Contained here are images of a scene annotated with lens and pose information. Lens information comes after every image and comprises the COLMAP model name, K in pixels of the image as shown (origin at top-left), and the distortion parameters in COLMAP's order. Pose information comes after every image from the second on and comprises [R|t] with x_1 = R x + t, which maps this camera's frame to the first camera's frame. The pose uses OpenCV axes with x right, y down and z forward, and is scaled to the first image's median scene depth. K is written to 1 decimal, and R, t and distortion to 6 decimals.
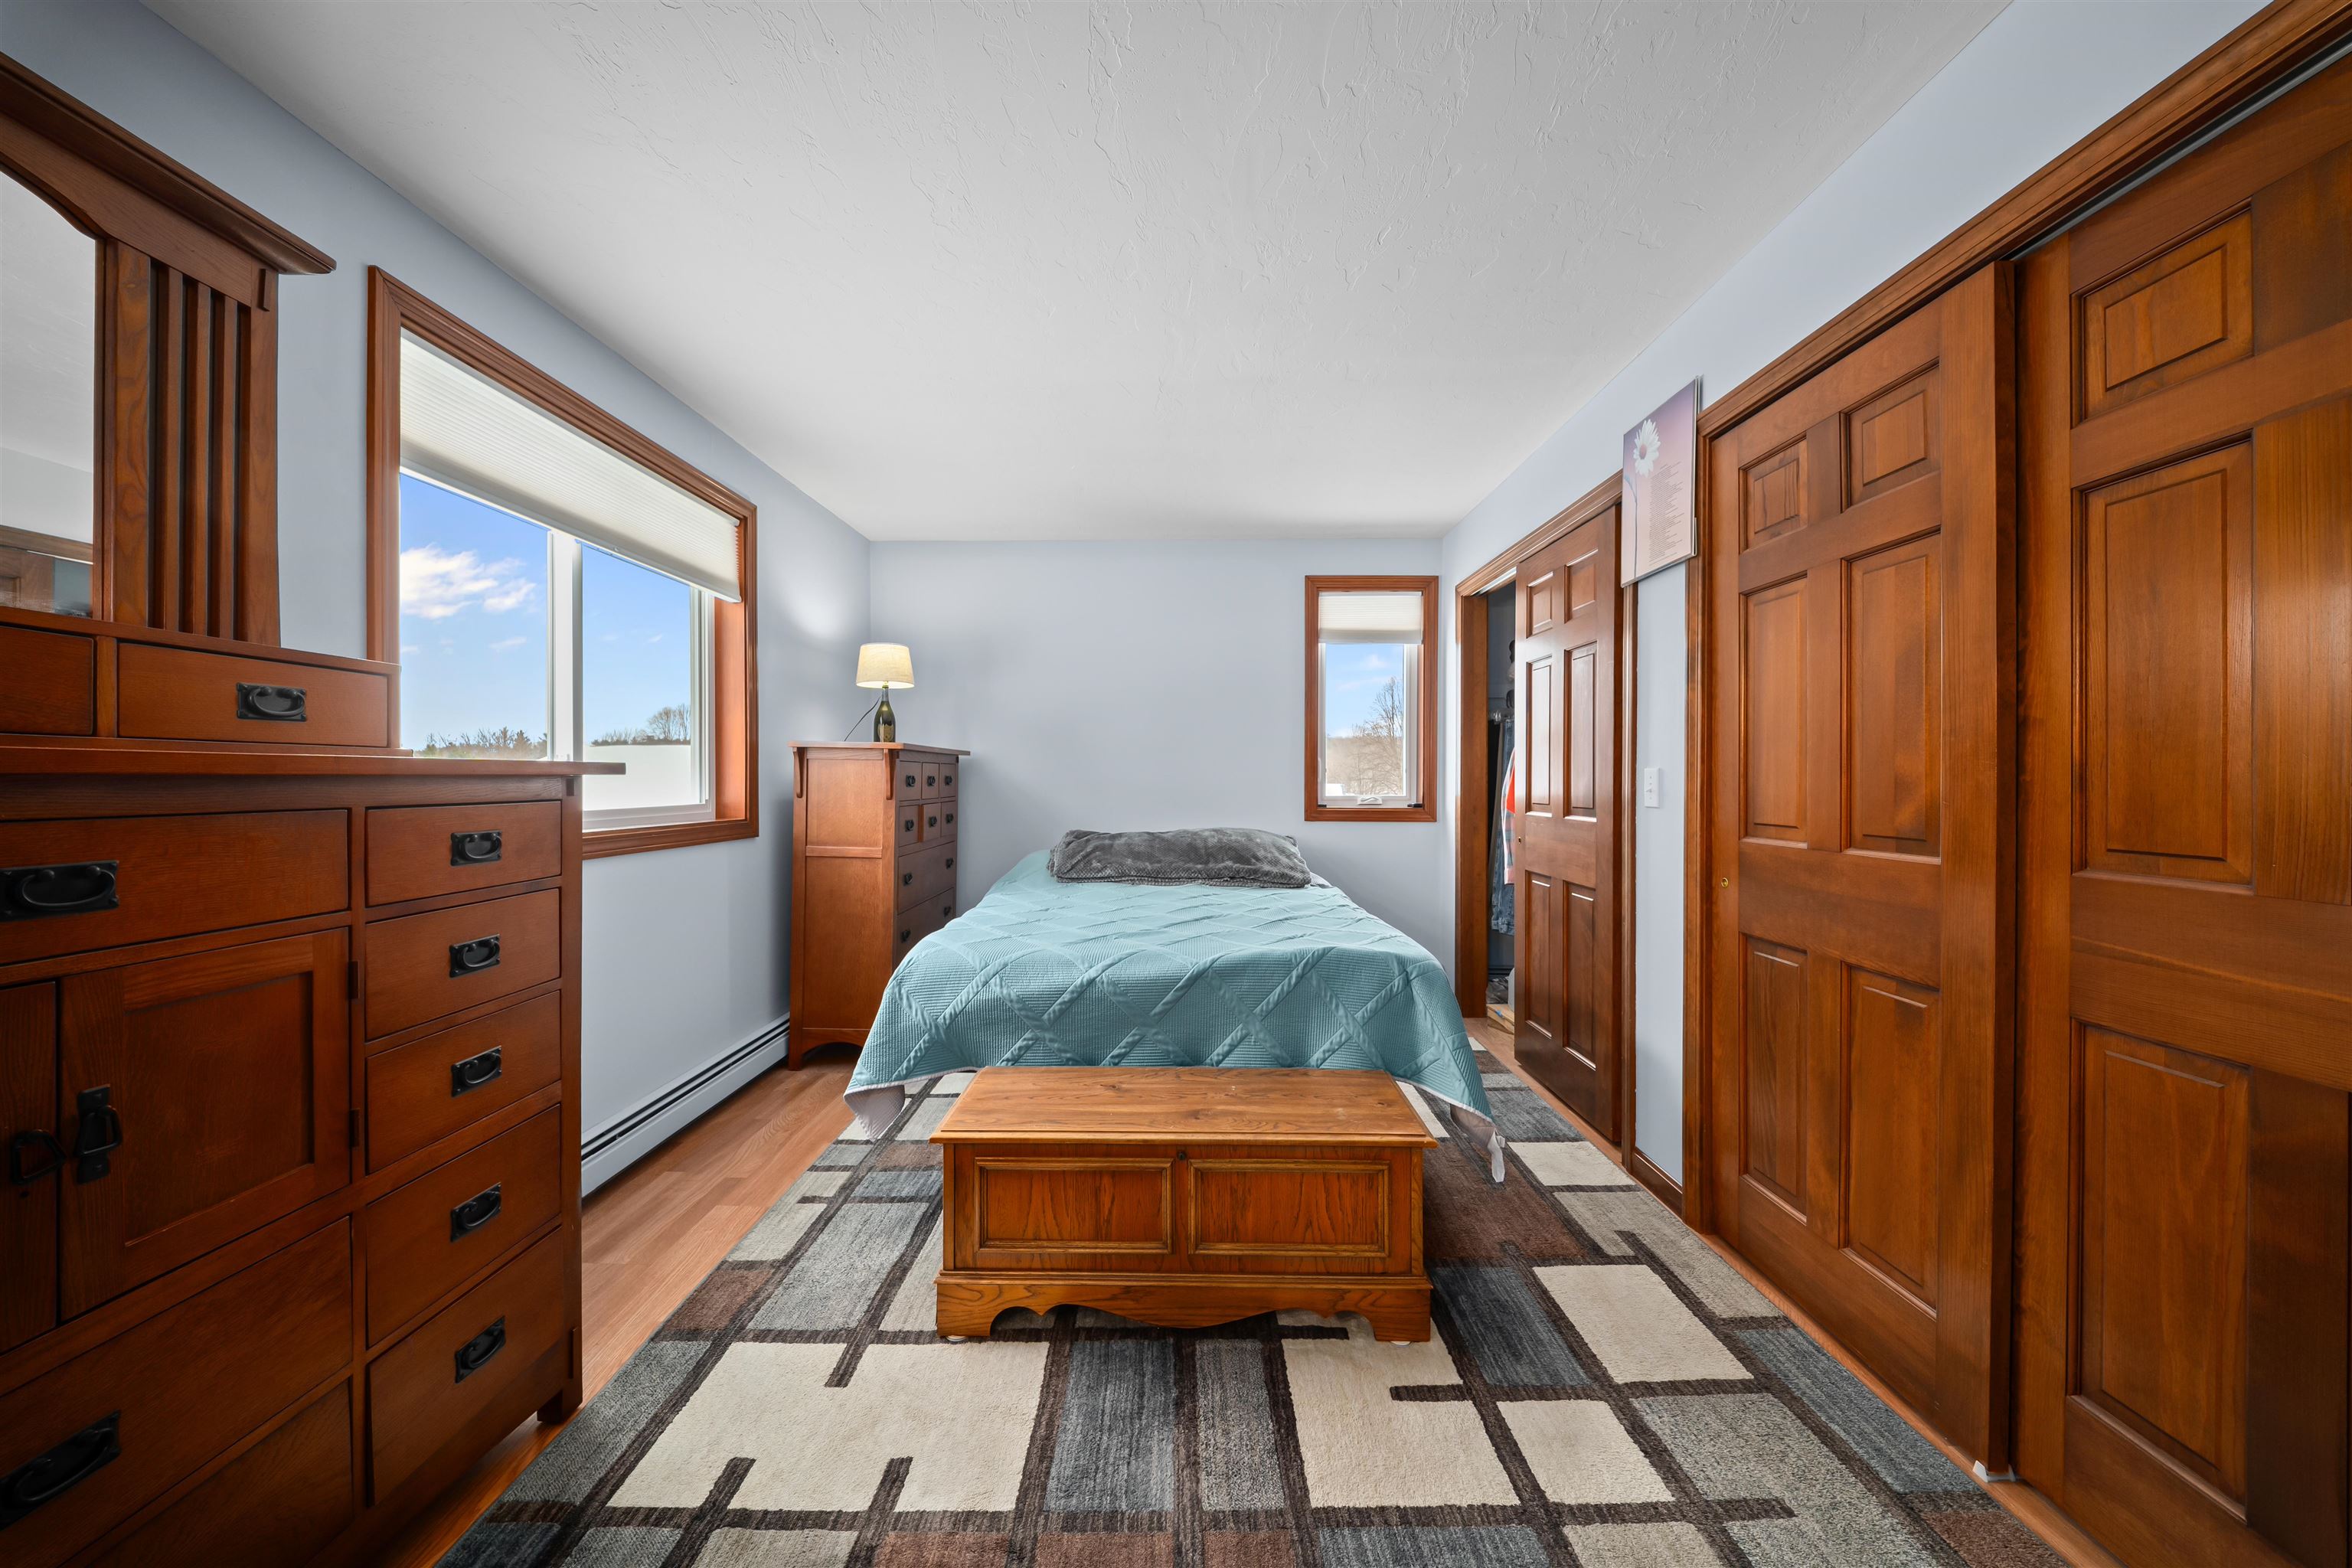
lens RADIAL K [[826.7, 0, 1190.2], [0, 826.7, 778.3], [0, 0, 1]] dist [0.000926, -0.003907]
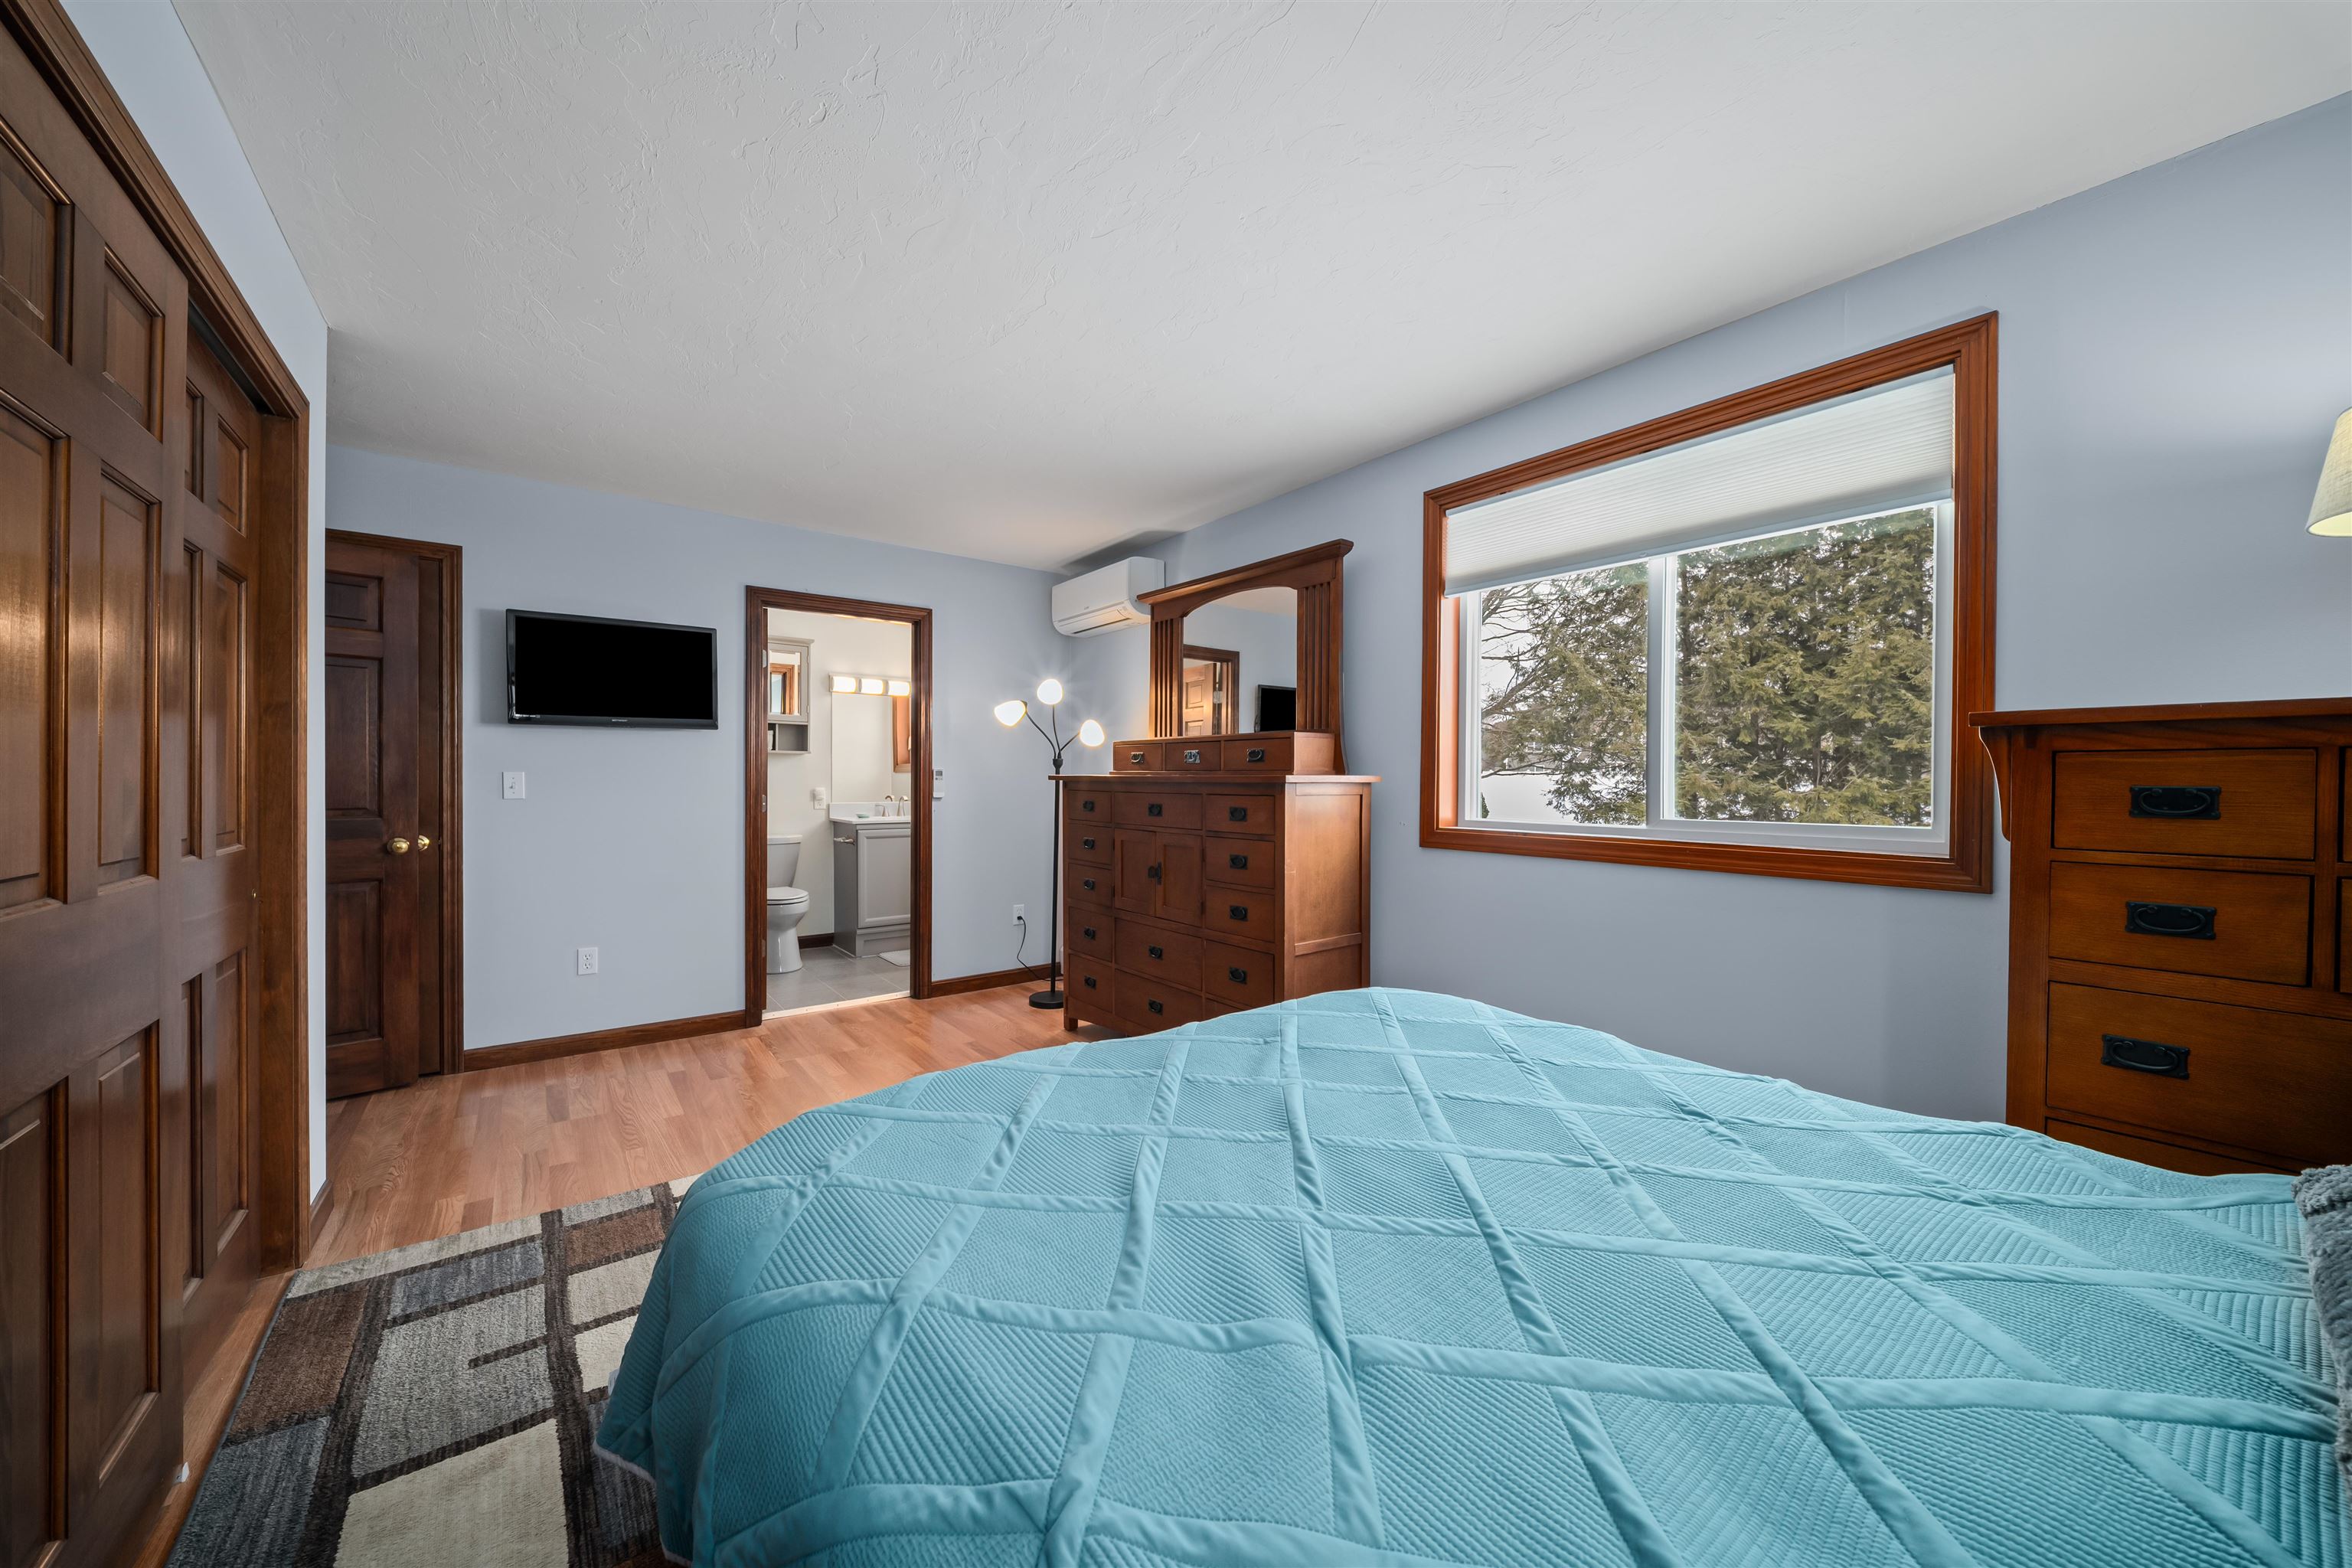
lens RADIAL K [[826.7, 0, 1158.5], [0, 826.7, 777.5], [0, 0, 1]] dist [0.000926, -0.003907]
pose [[-0.805044, -0.011893, -0.593096, 0.490477], [-0.005506, 0.999906, -0.012577, 0.009393], [0.593189, -0.006860, -0.805034, 2.013211]]
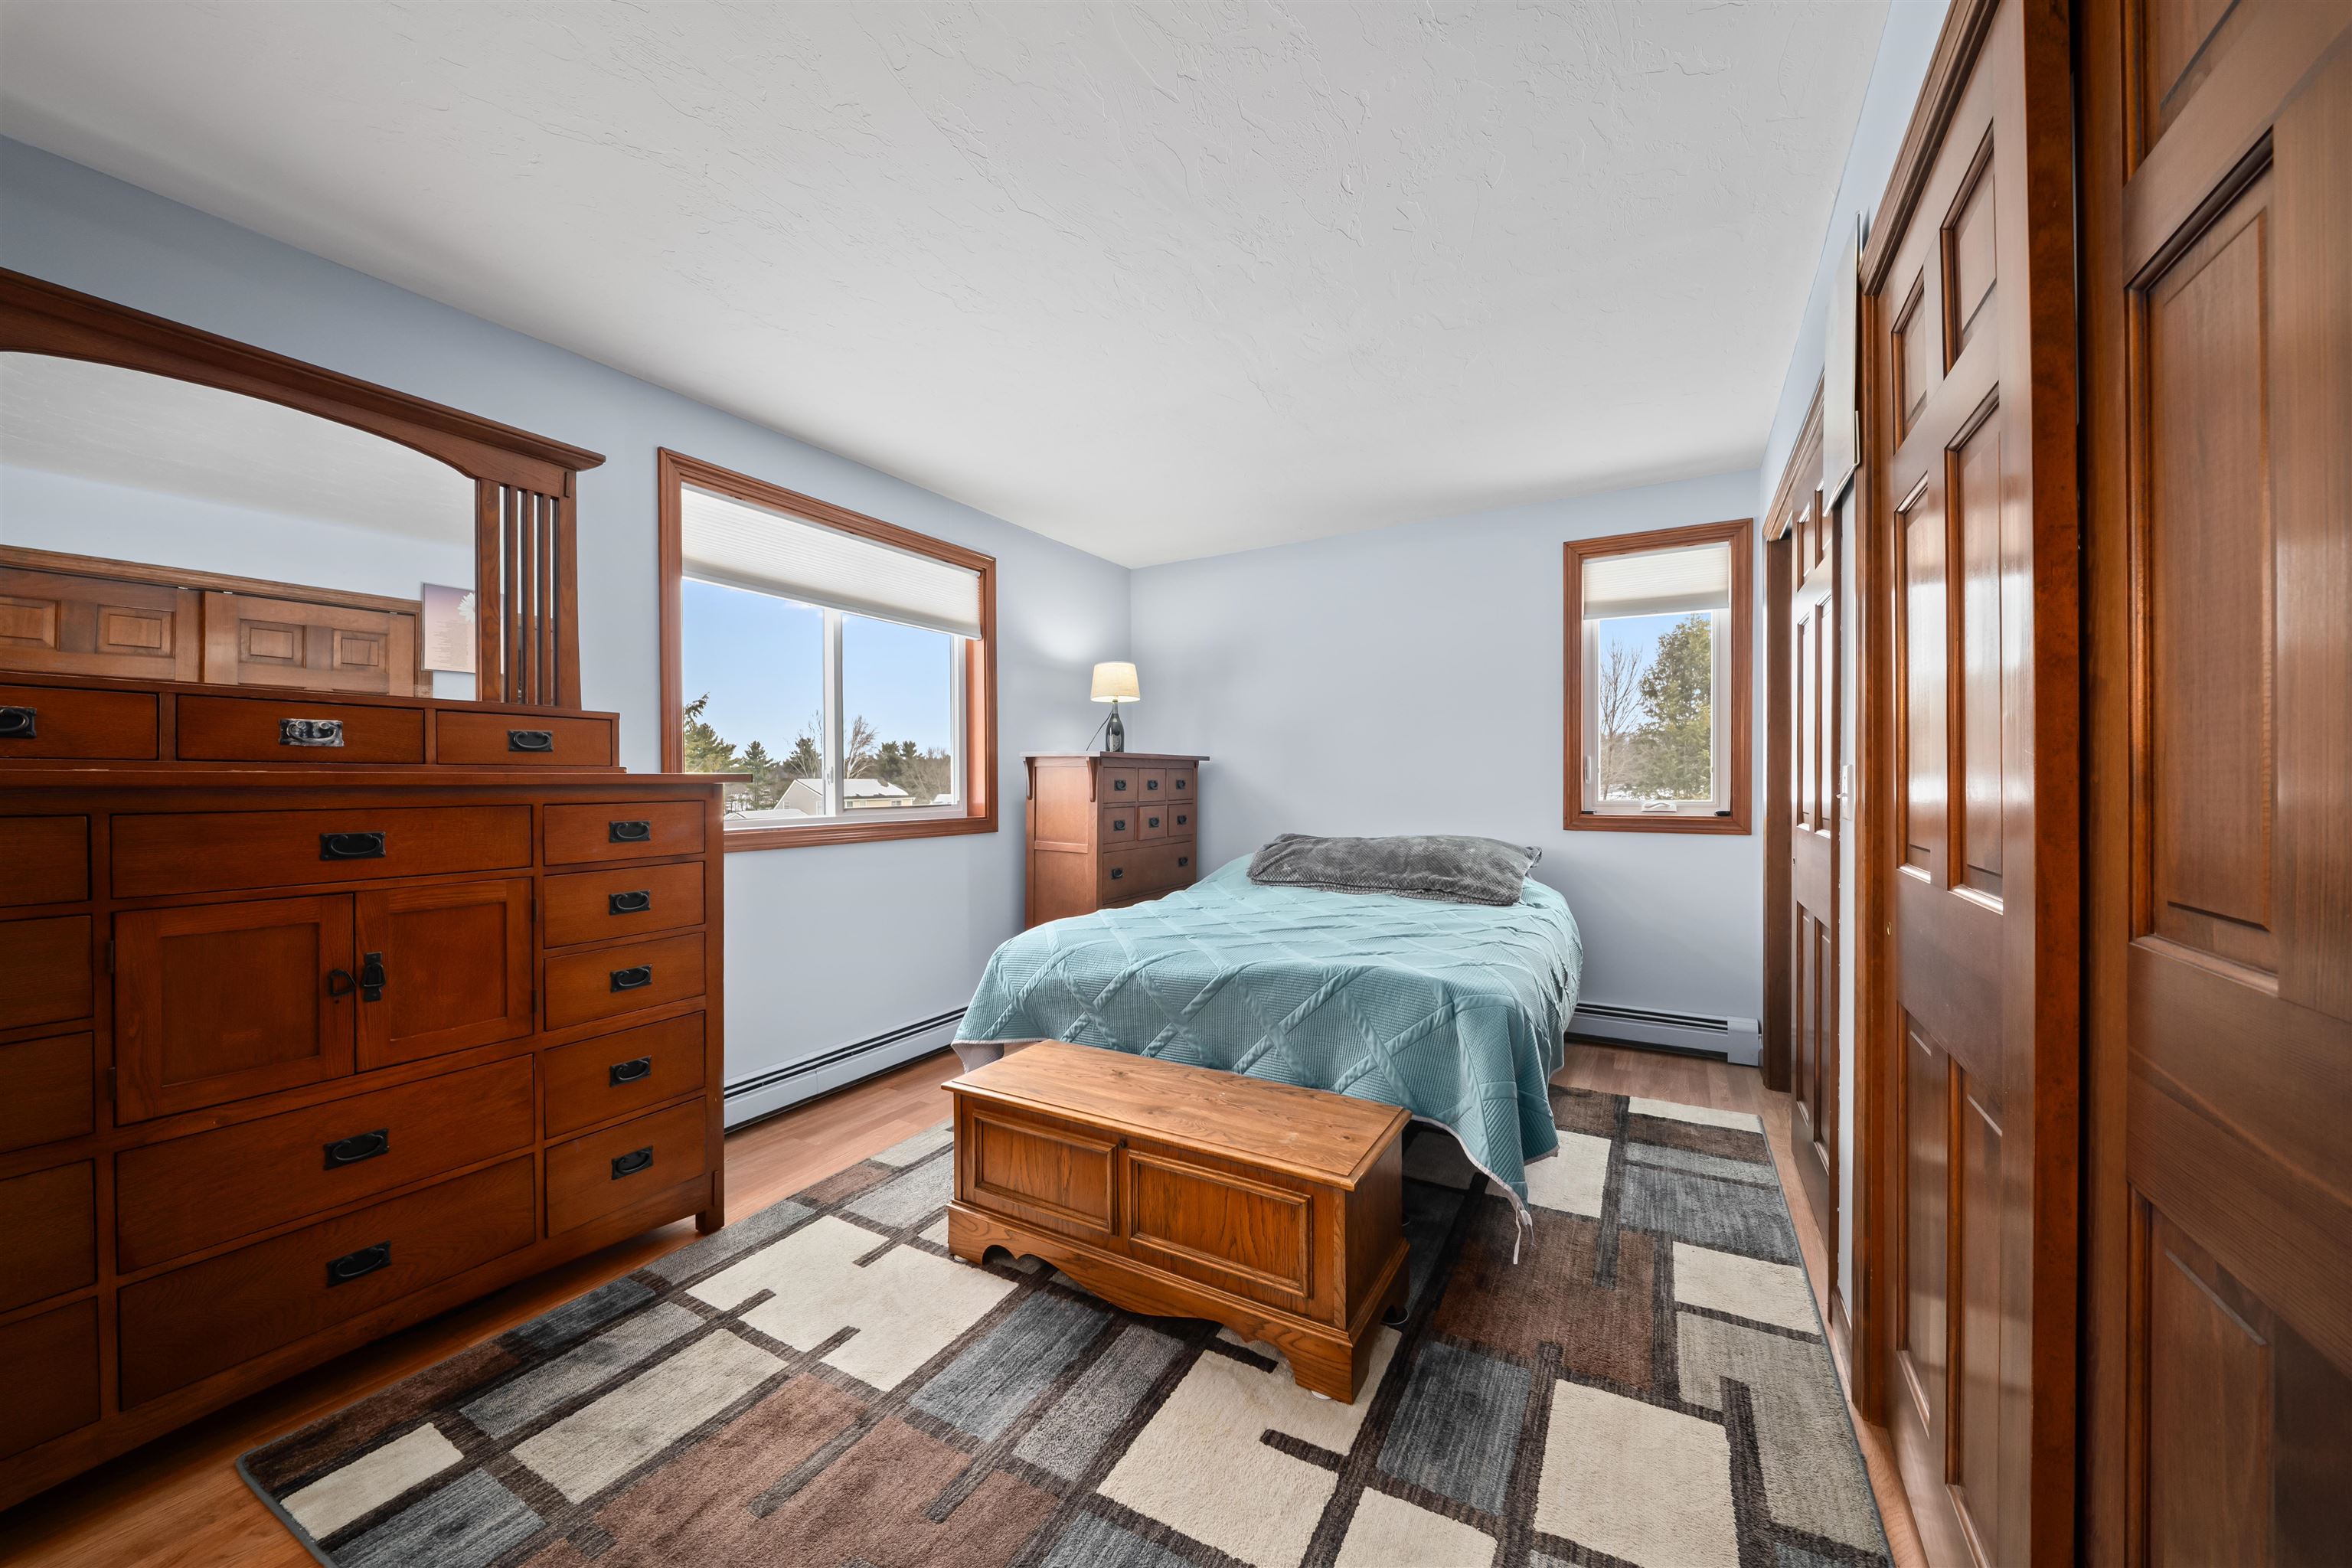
lens RADIAL K [[826.7, 0, 1185.4], [0, 826.7, 791.3], [0, 0, 1]] dist [0.000926, -0.003907]
pose [[0.873770, 0.000170, -0.486339, 0.568054], [0.004971, 0.999945, 0.009281, 0.000625], [0.486314, -0.010526, 0.873721, 0.128342]]
